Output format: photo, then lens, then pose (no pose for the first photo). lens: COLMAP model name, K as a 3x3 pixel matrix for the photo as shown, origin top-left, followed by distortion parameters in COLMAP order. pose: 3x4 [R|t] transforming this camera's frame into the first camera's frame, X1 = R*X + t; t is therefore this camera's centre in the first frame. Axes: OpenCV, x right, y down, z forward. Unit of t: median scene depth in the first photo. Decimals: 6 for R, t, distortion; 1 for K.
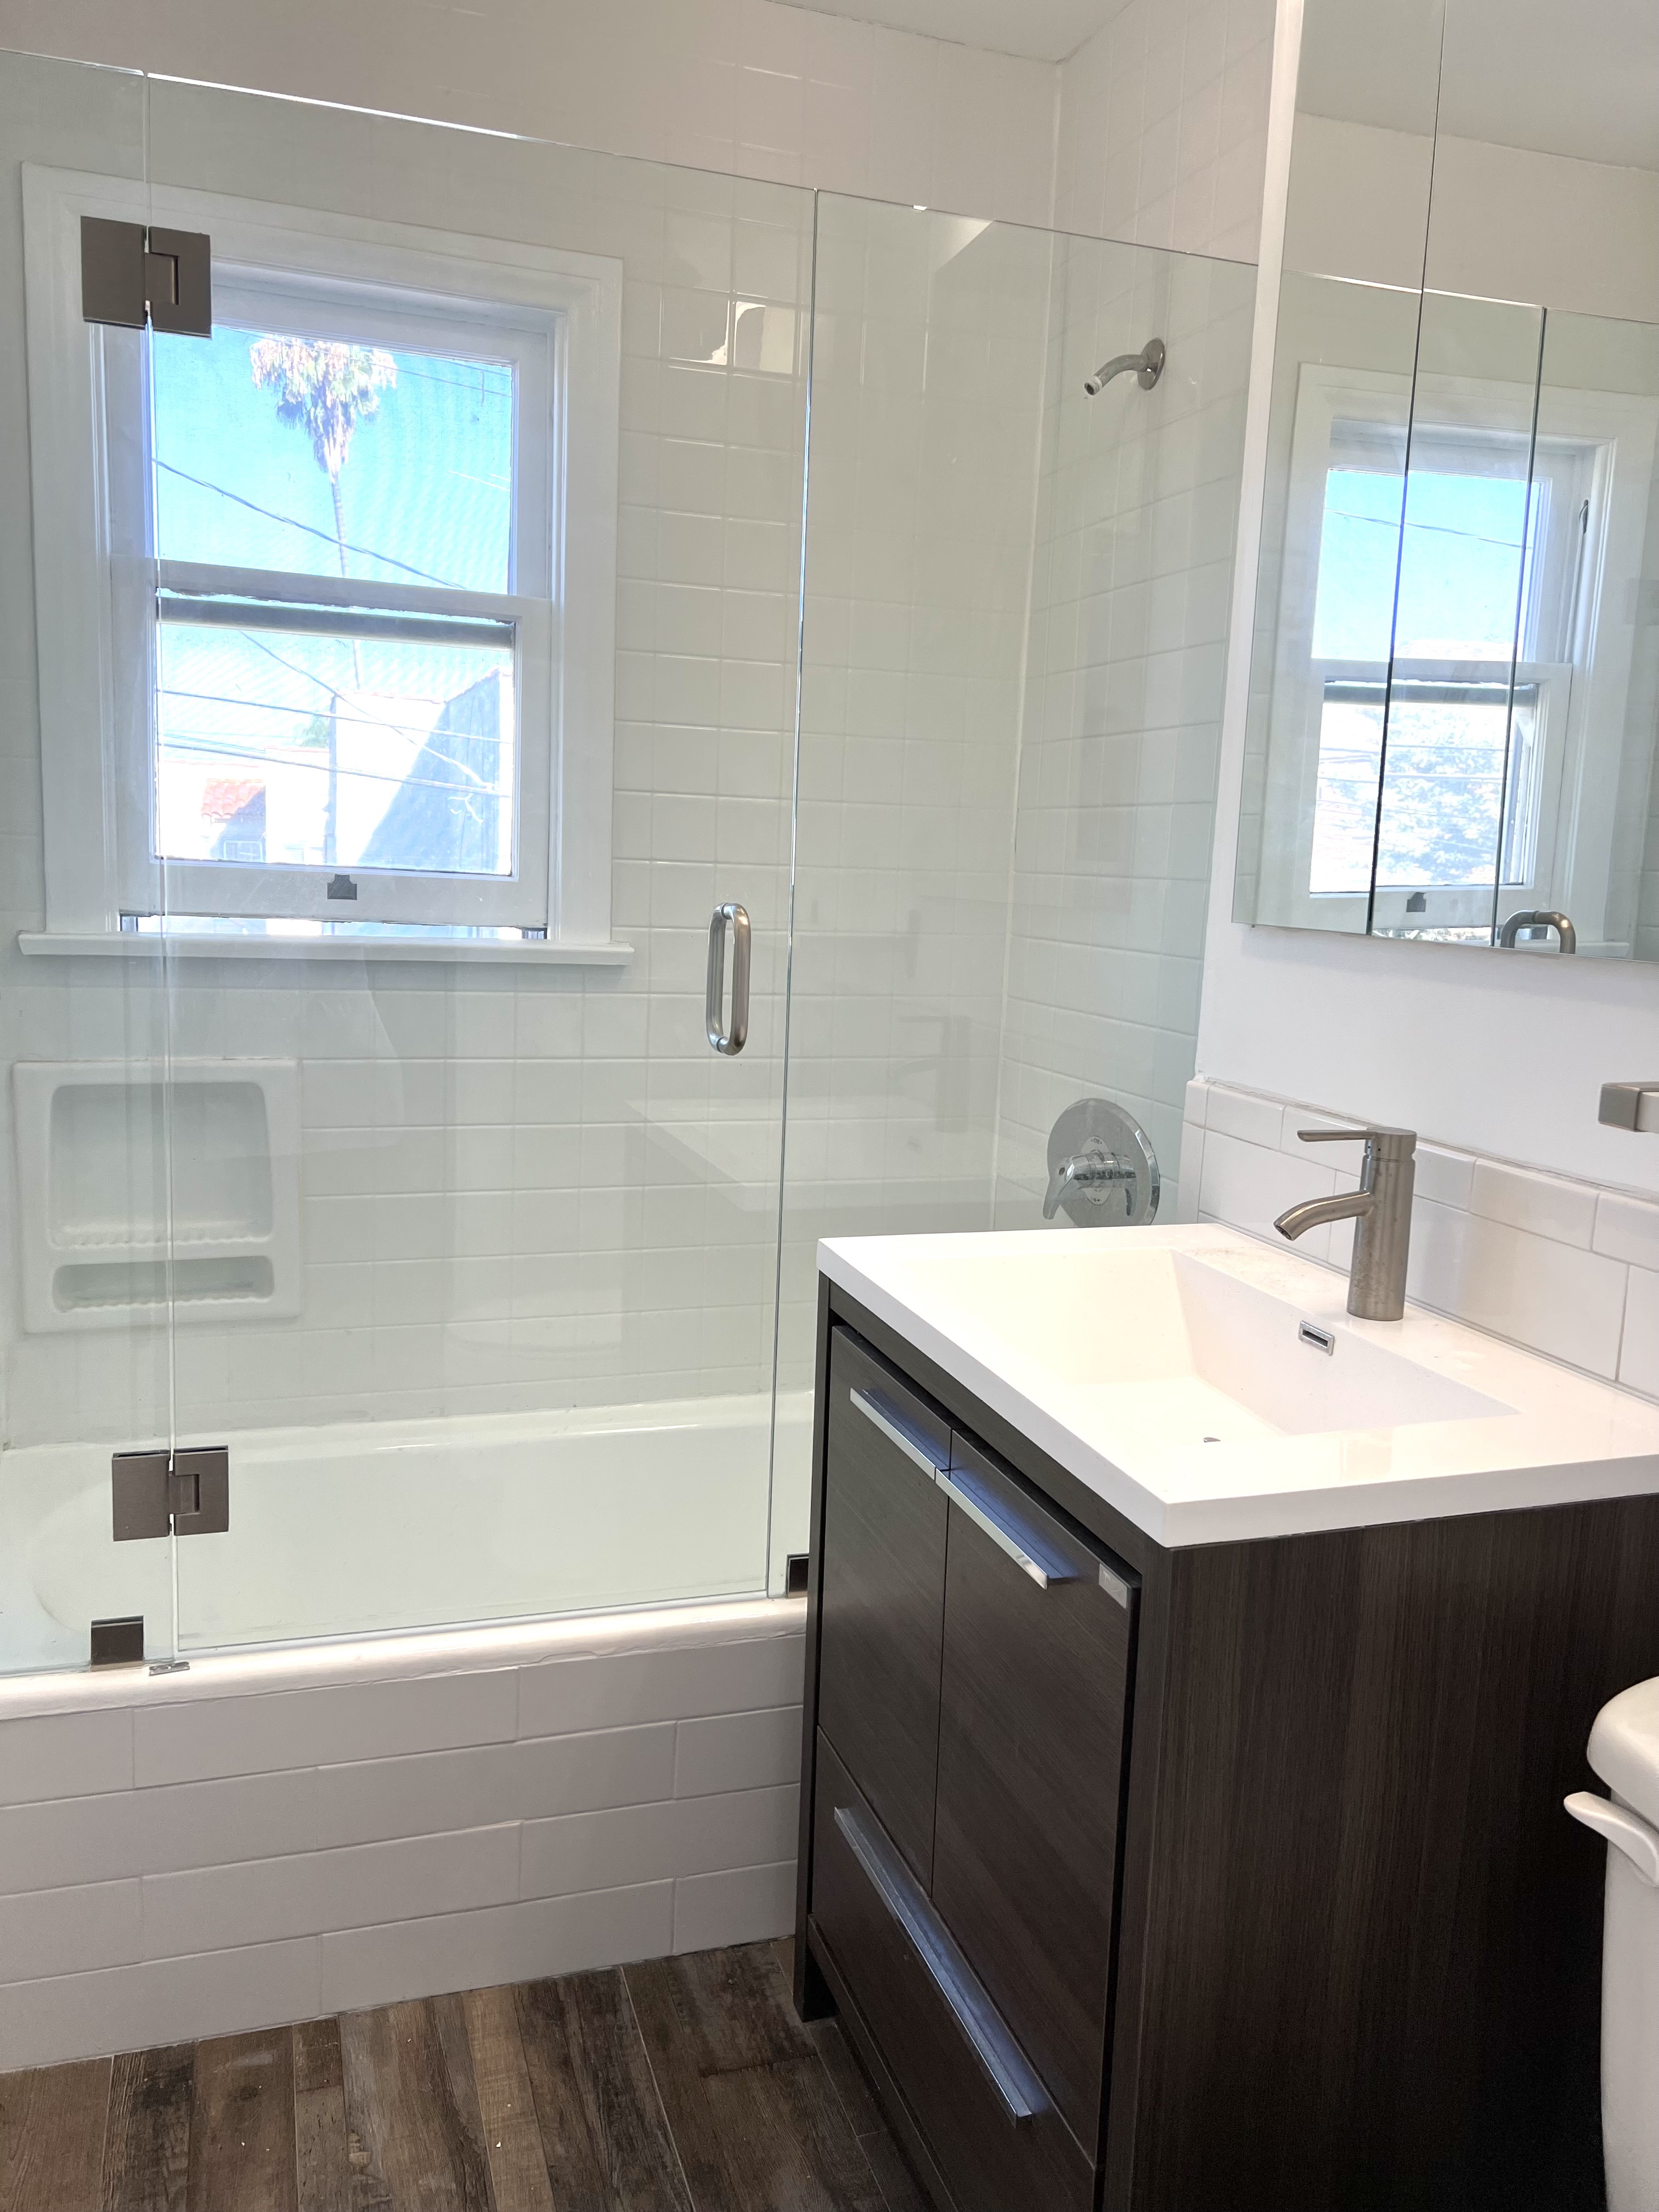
lens RADIAL K [[1663.0, 0, 827.5], [0, 1663.0, 1101.7], [0, 0, 1]] dist [-0.001464, 0.007546]
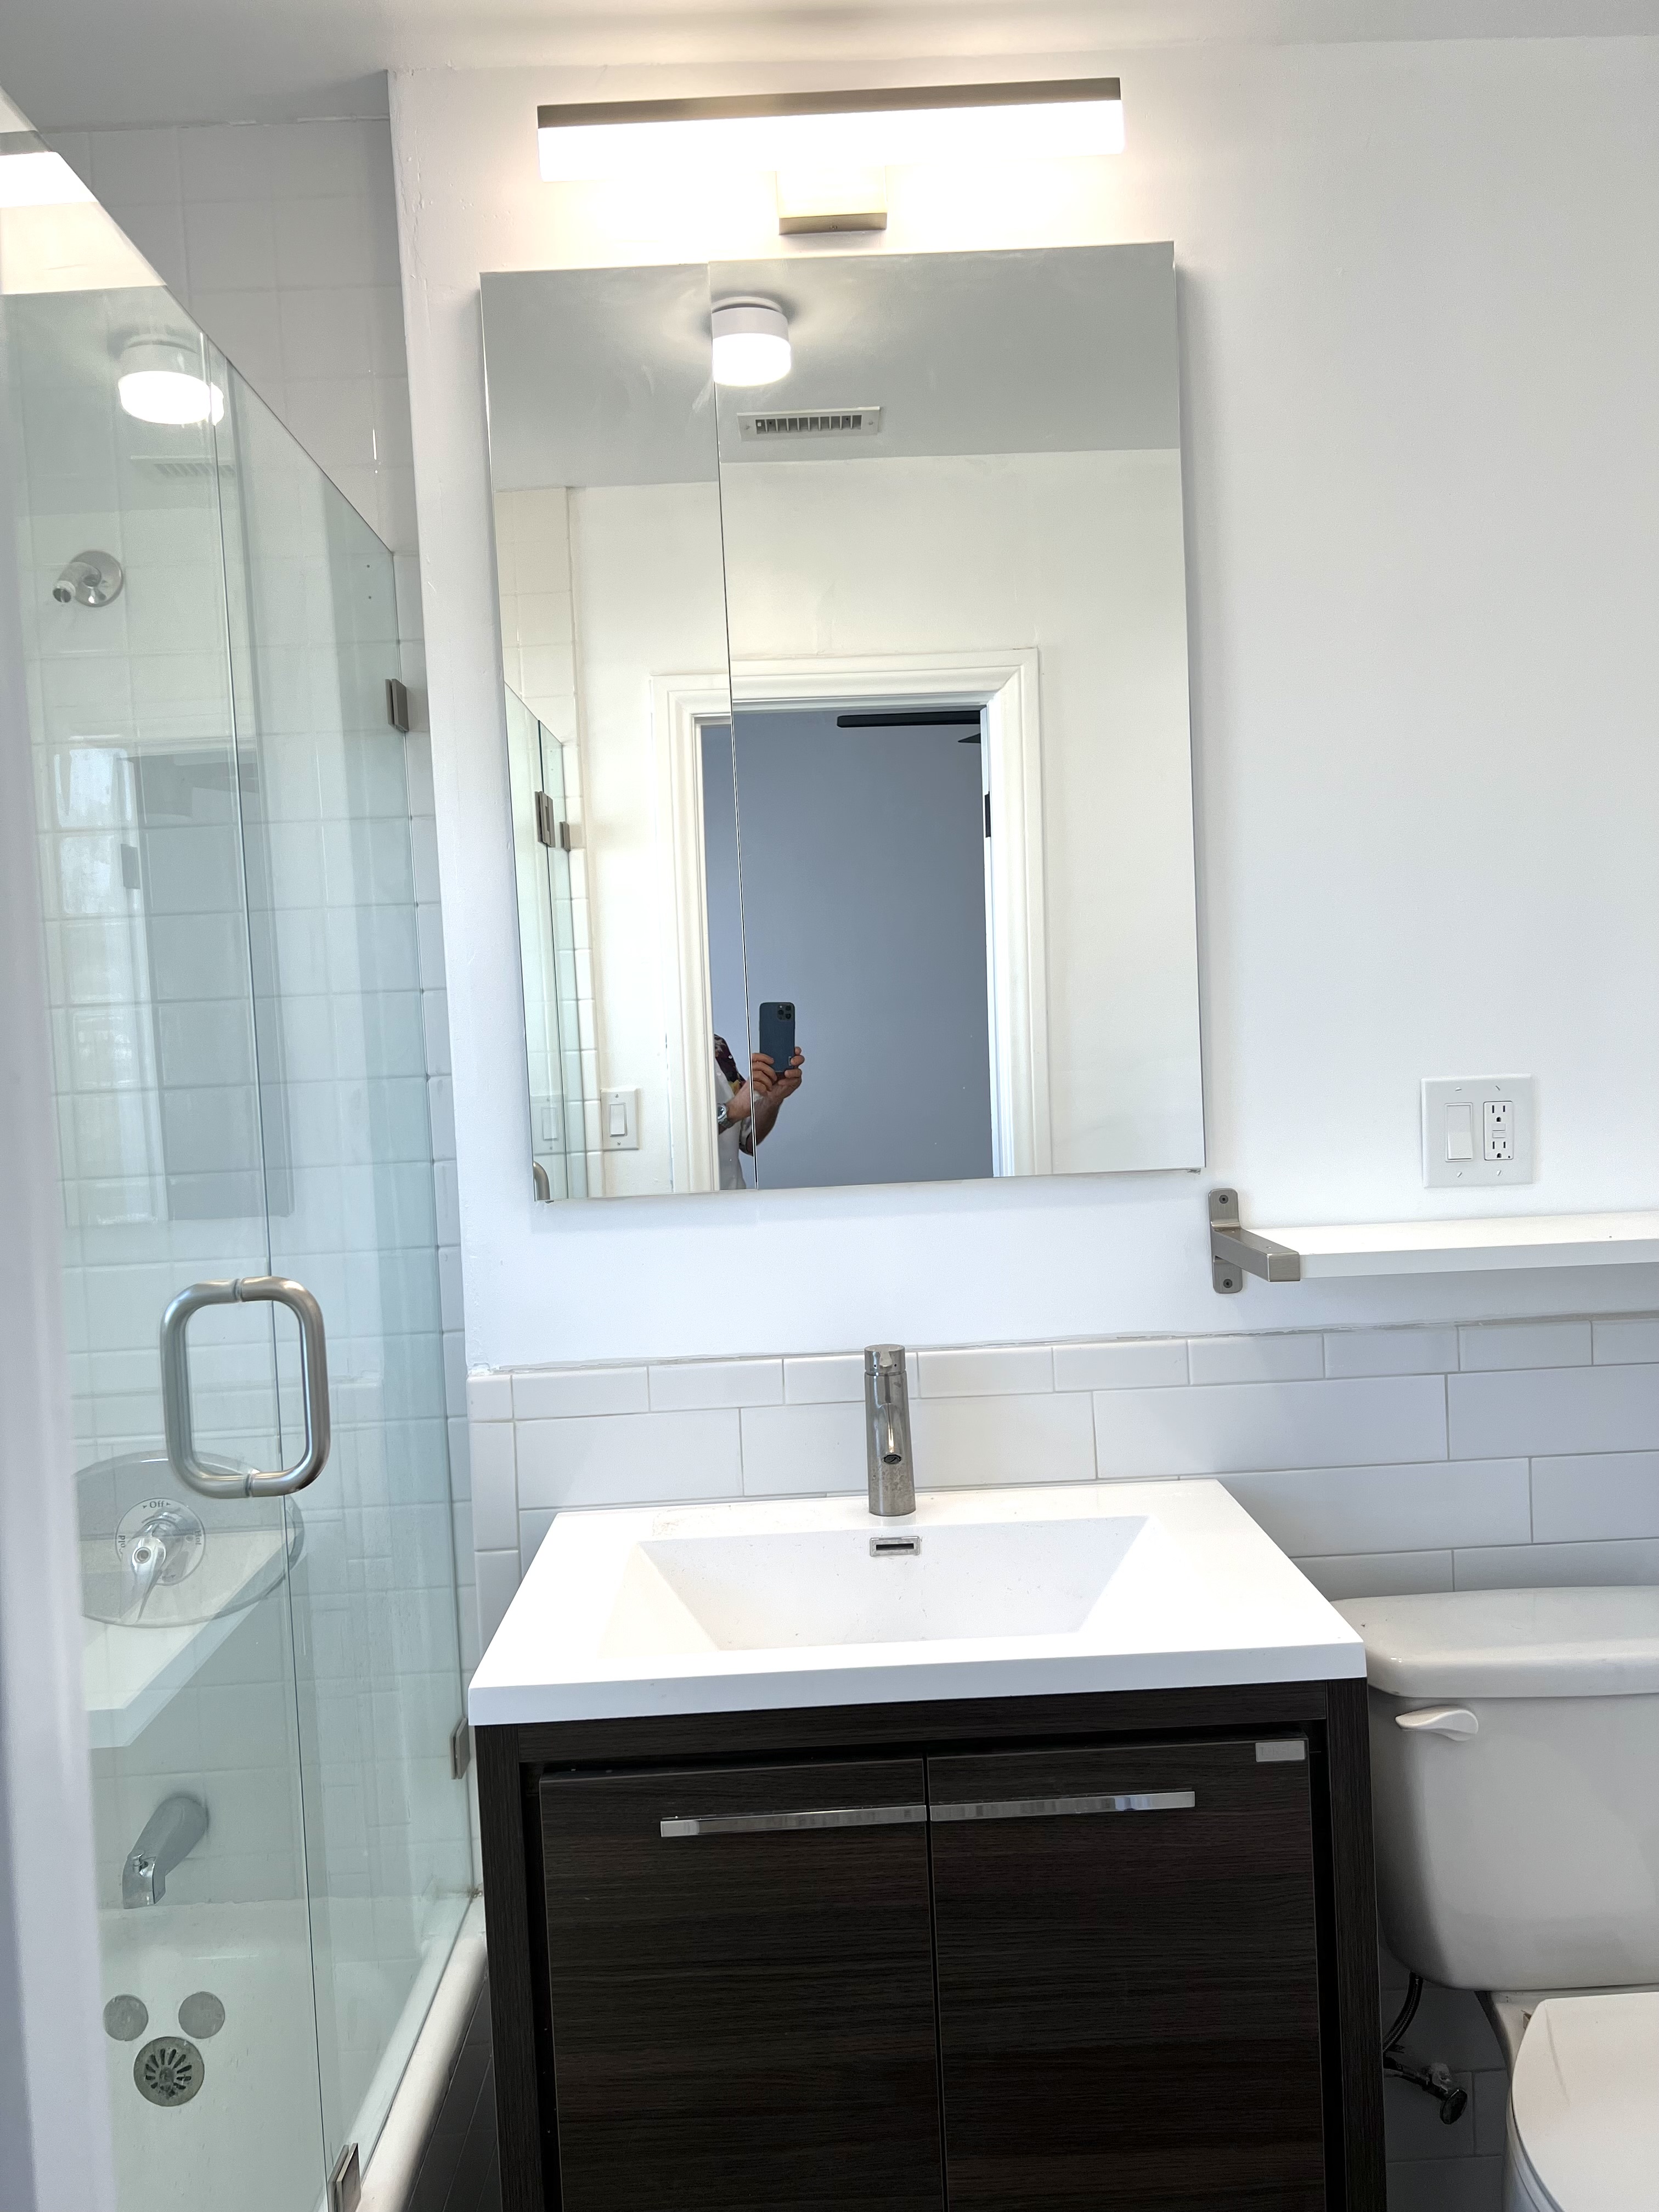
lens RADIAL K [[1663.0, 0, 831.7], [0, 1663.0, 1107.2], [0, 0, 1]] dist [-0.001464, 0.007546]
pose [[0.282996, -0.103956, 0.953471, -0.762976], [0.199240, 0.978795, 0.047582, -0.211361], [-0.938199, 0.176504, 0.297708, 0.667088]]
